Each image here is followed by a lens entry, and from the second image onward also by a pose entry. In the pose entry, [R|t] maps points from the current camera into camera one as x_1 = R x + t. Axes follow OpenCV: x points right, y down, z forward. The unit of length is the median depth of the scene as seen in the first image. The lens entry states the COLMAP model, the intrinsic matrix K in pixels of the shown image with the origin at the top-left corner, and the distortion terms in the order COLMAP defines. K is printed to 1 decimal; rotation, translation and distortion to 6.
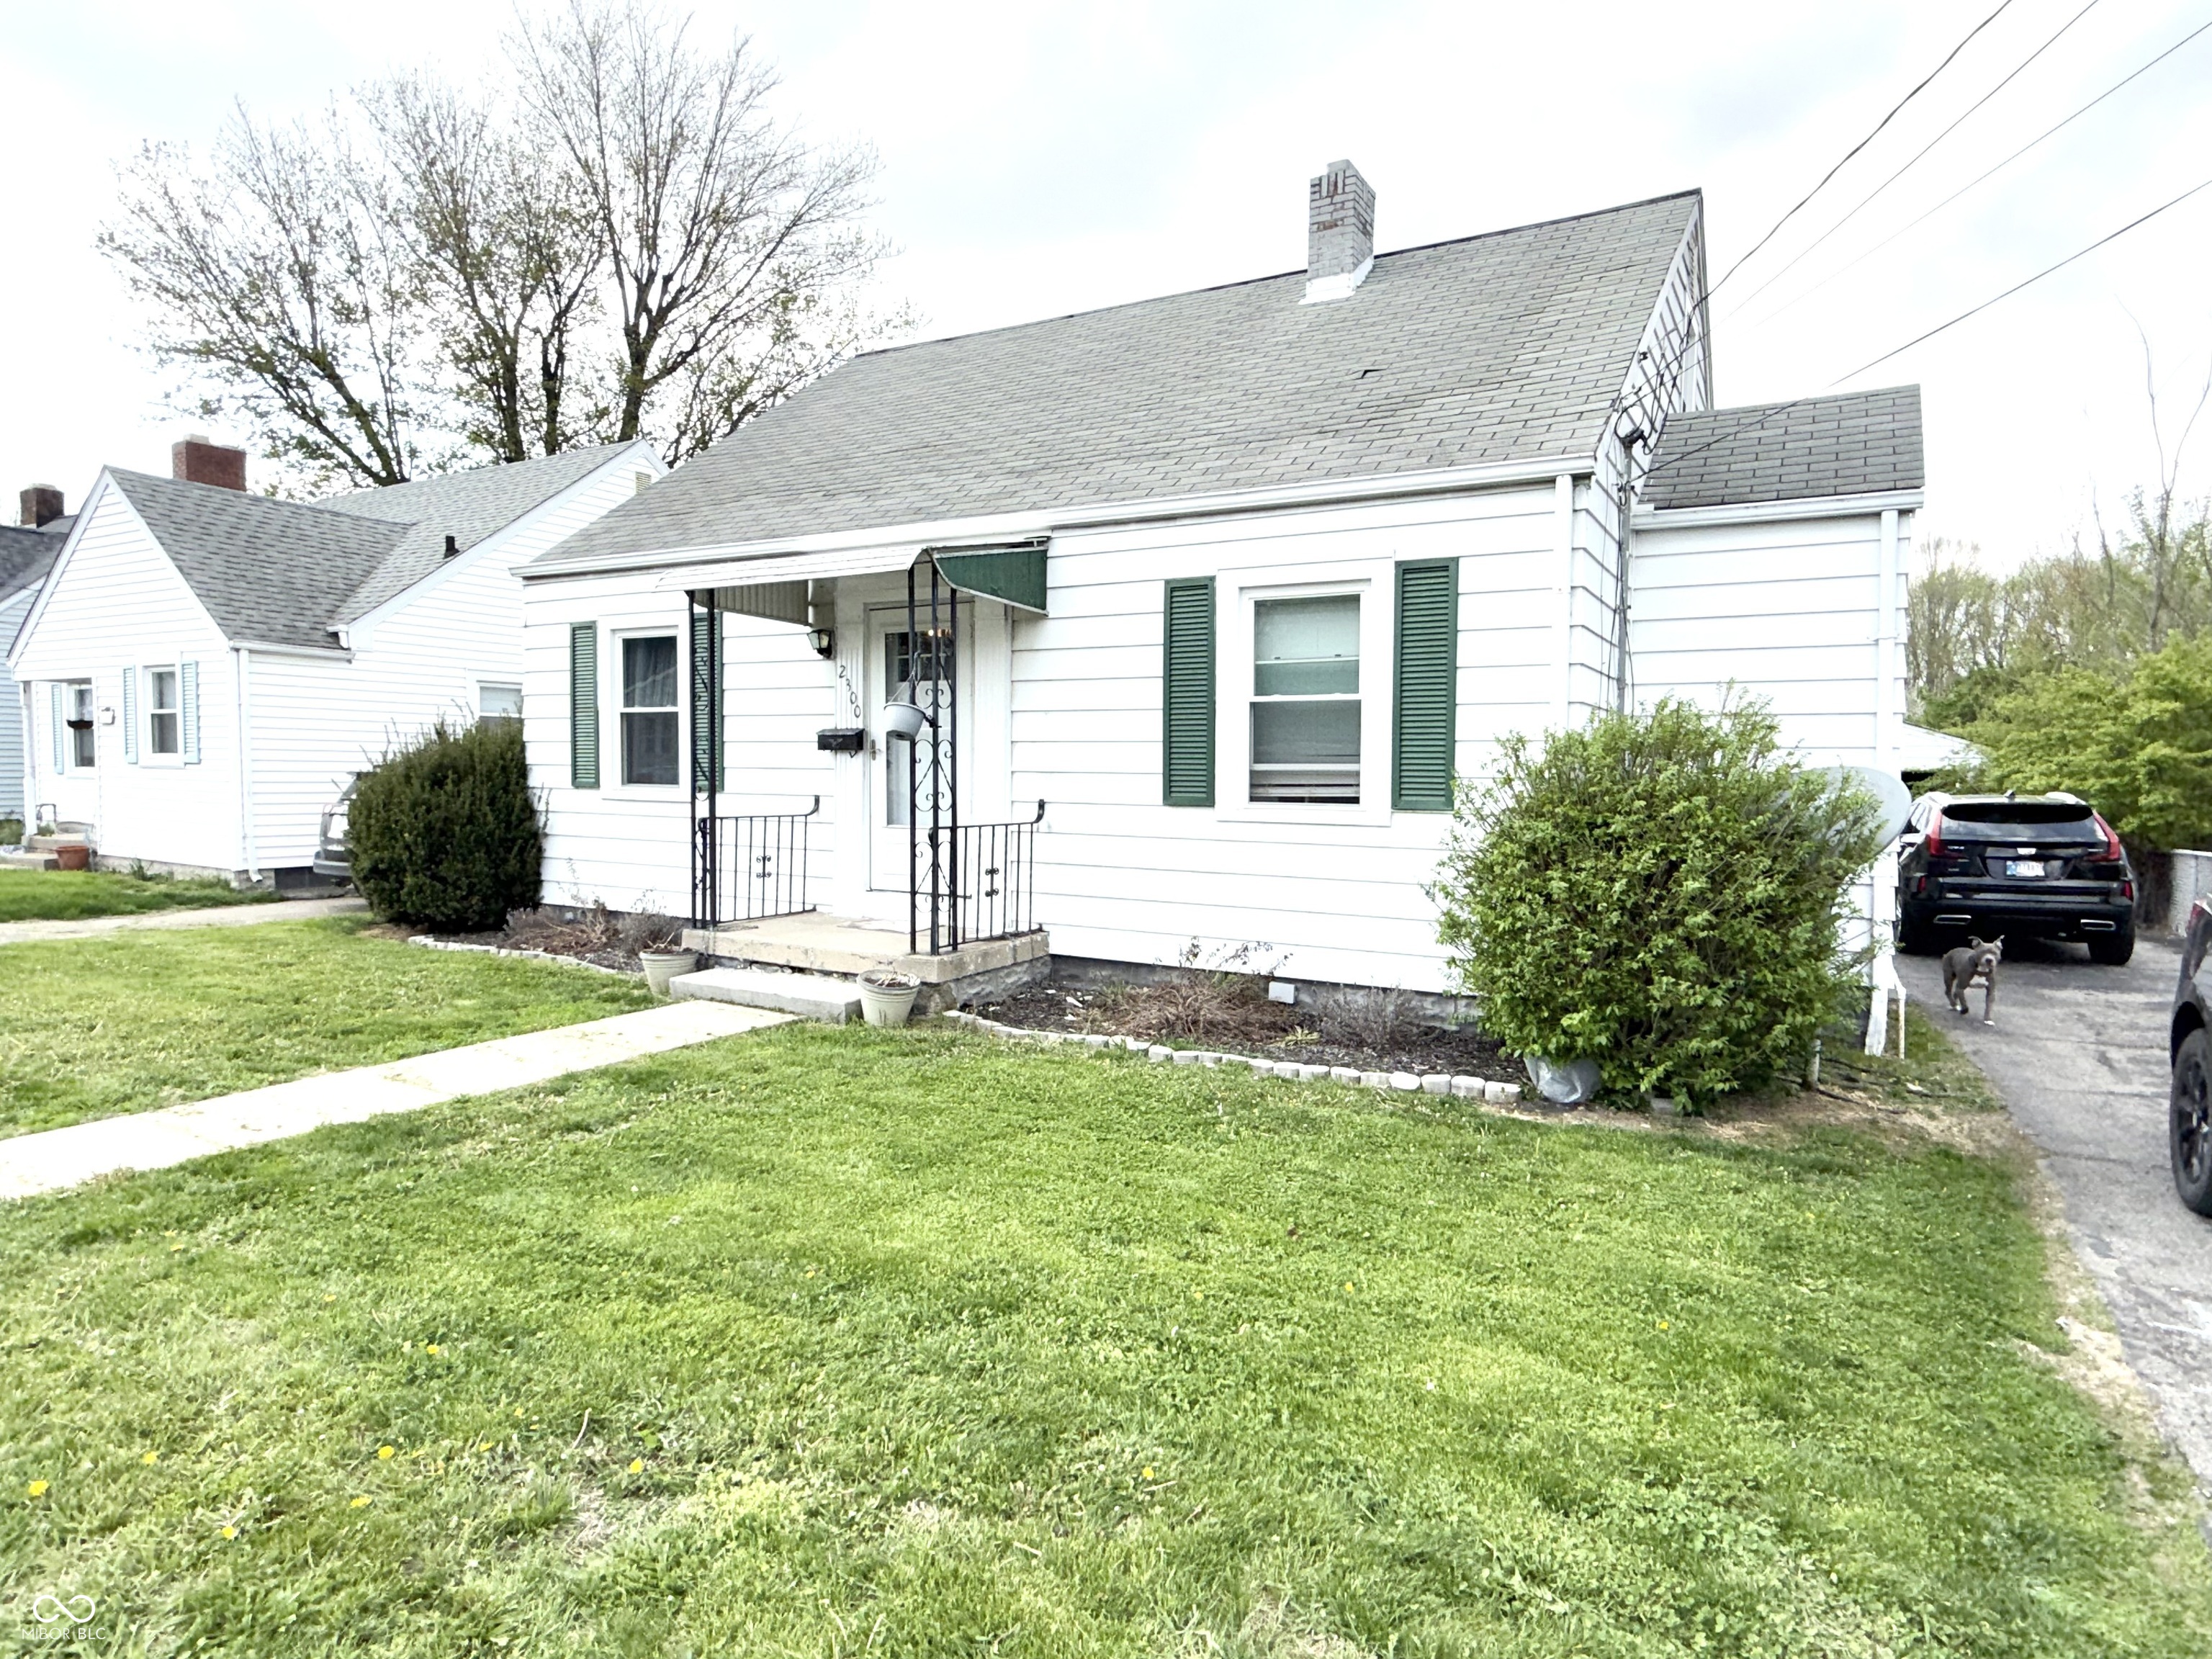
lens RADIAL K [[1195.3, 0, 1106.0], [0, 1195.3, 829.5], [0, 0, 1]] dist [0.000776, 0.000026]
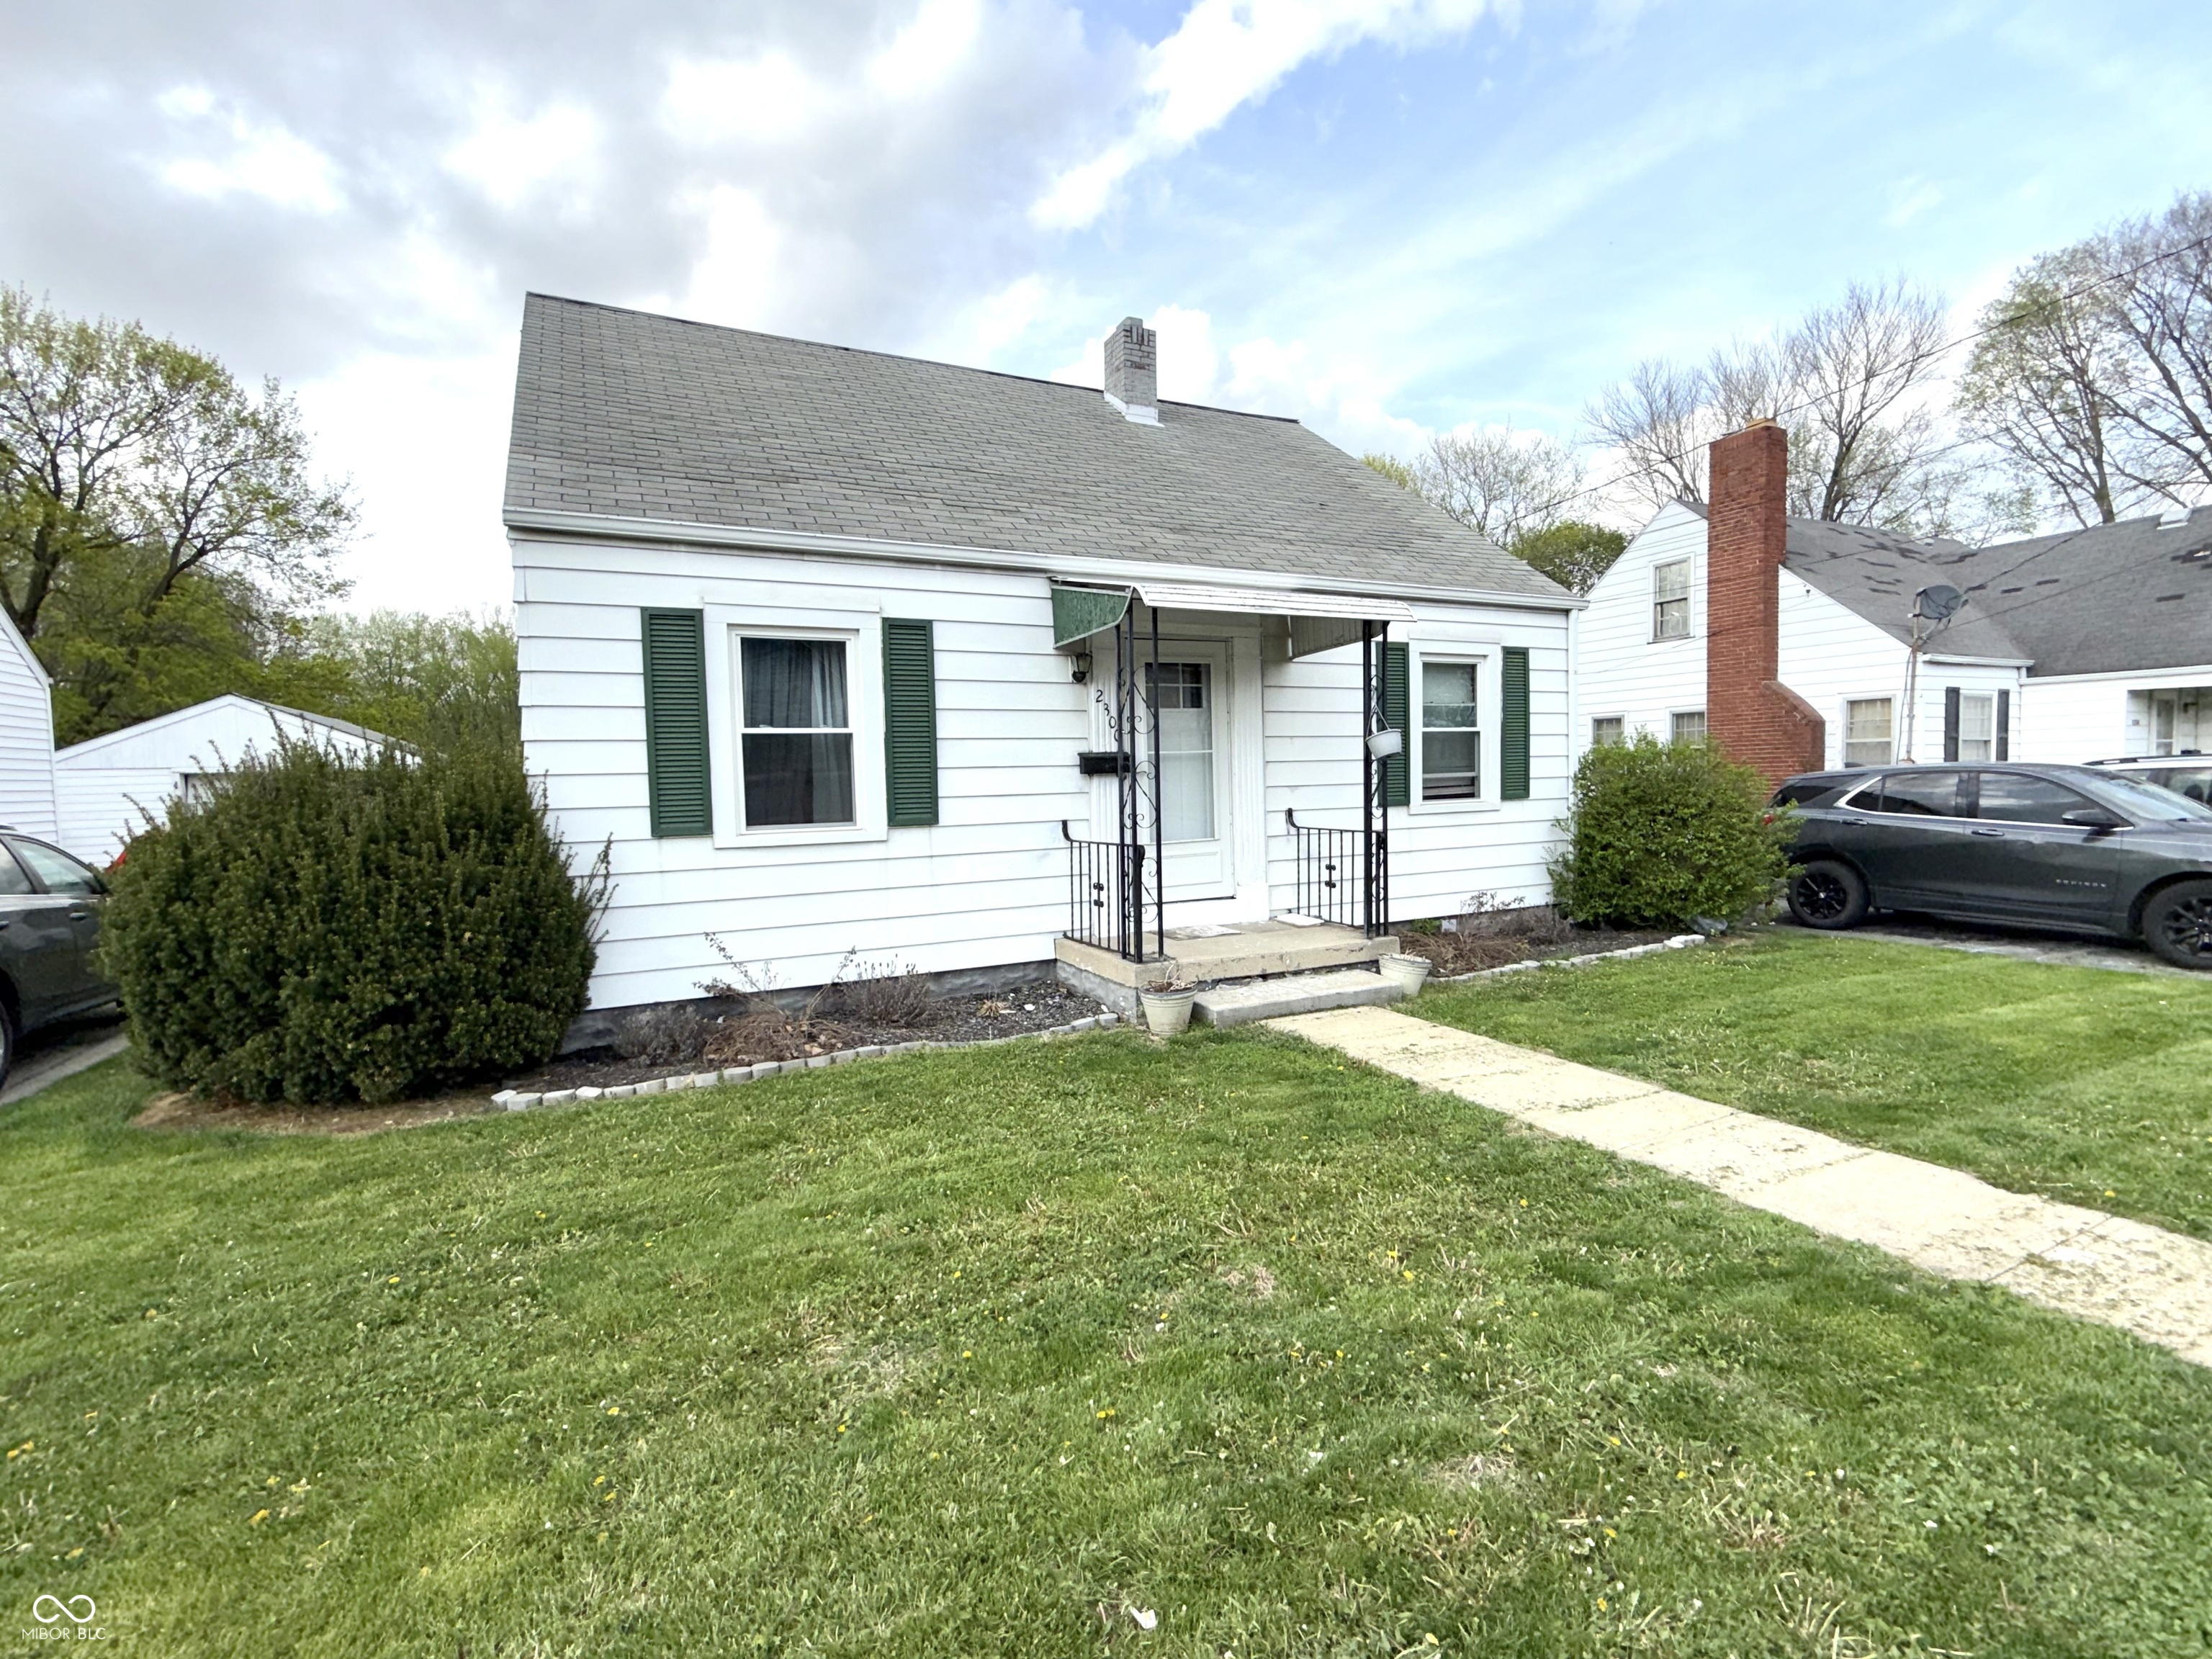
lens RADIAL K [[996.0, 0, 1106.0], [0, 996.0, 829.5], [0, 0, 1]] dist [0.016485, -0.000007]
pose [[0.568840, -0.065791, 0.819813, -0.760195], [0.080843, 0.996441, 0.023871, -0.033042], [-0.818466, 0.052697, 0.572134, 0.431044]]
